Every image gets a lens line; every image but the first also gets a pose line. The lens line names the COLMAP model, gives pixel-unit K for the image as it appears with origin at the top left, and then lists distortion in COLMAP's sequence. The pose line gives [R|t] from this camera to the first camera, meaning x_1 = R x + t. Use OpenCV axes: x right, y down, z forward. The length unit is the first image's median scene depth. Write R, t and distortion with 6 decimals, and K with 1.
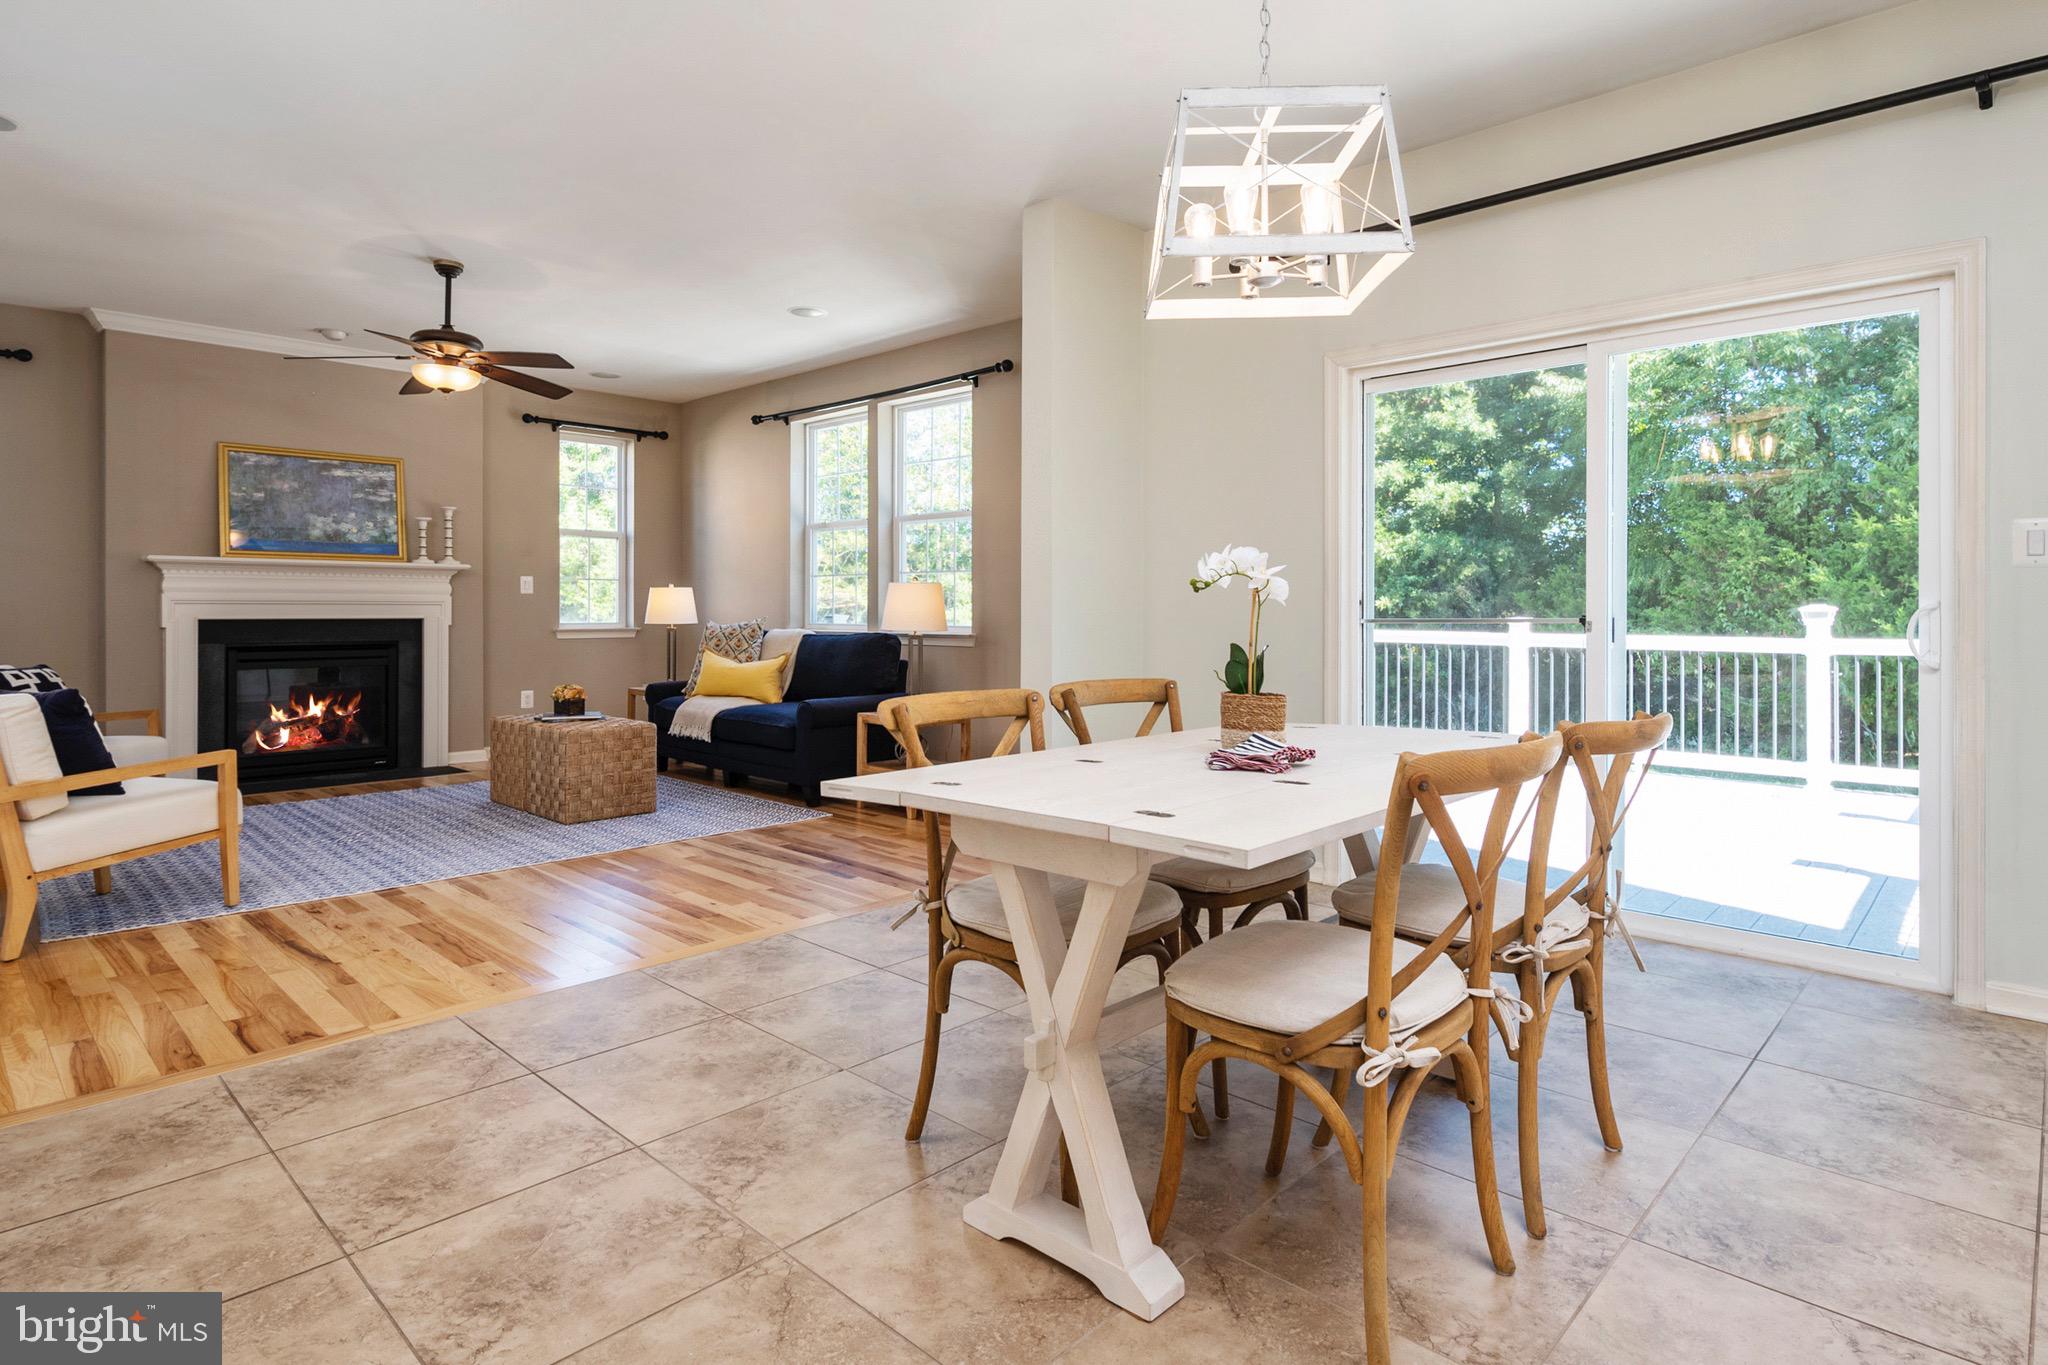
lens RADIAL K [[1078.5, 0, 1037.0], [0, 1078.5, 610.0], [0, 0, 1]] dist [-0.007479, -0.003576]
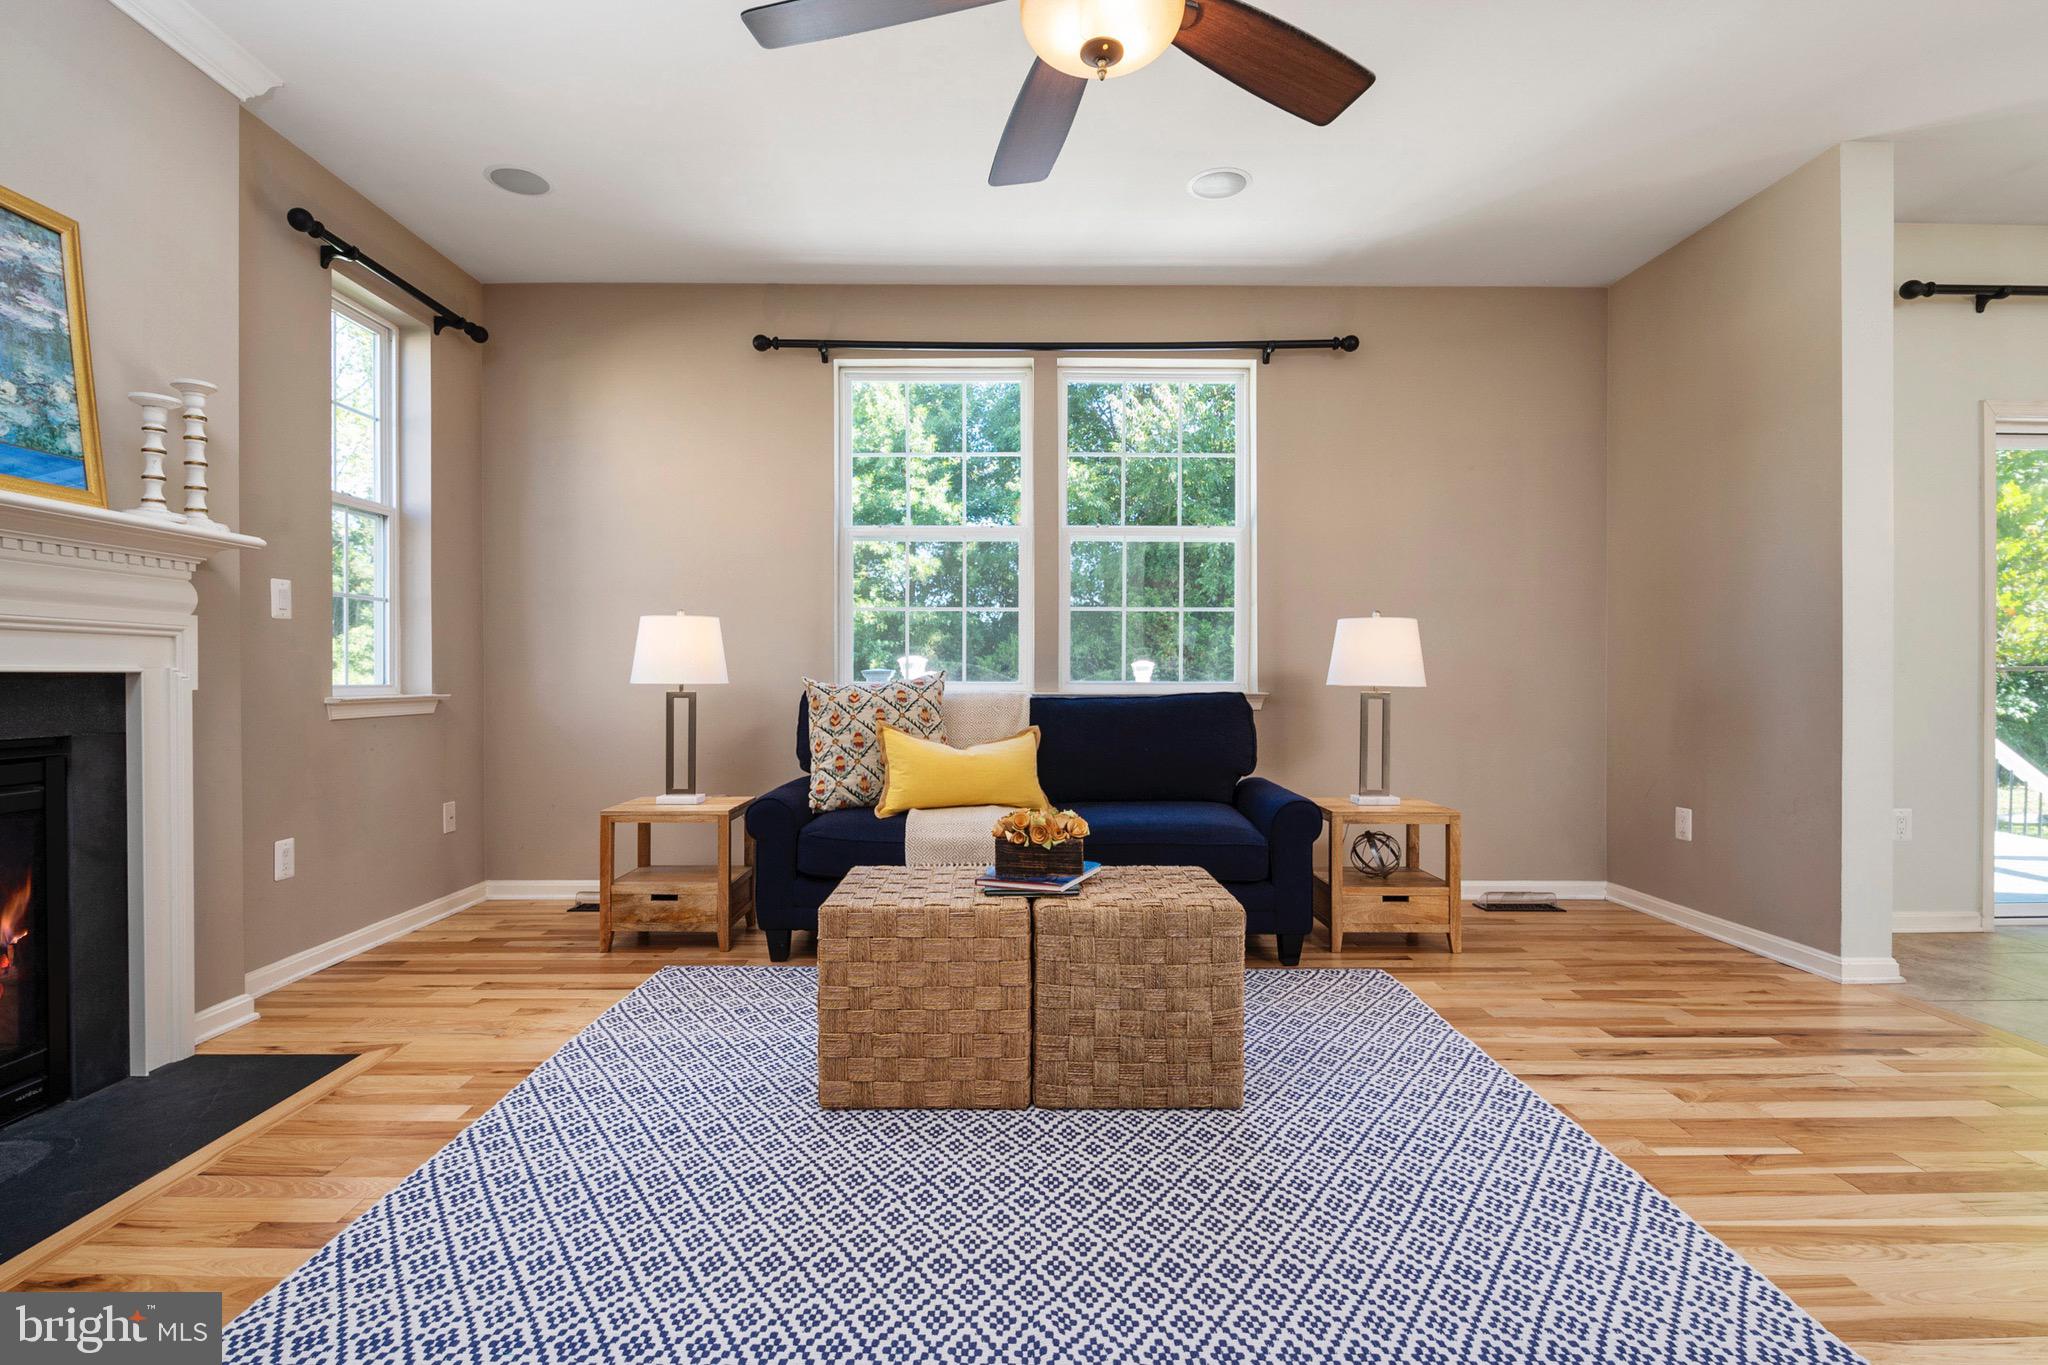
lens RADIAL K [[984.3, 0, 1009.0], [0, 984.3, 682.0], [0, 0, 1]] dist [0.001780, -0.007291]
pose [[0.731338, -0.004547, 0.682000, -0.607596], [0.001178, 0.999985, 0.005404, 0.009949], [-0.682015, -0.003148, 0.731332, 0.576002]]
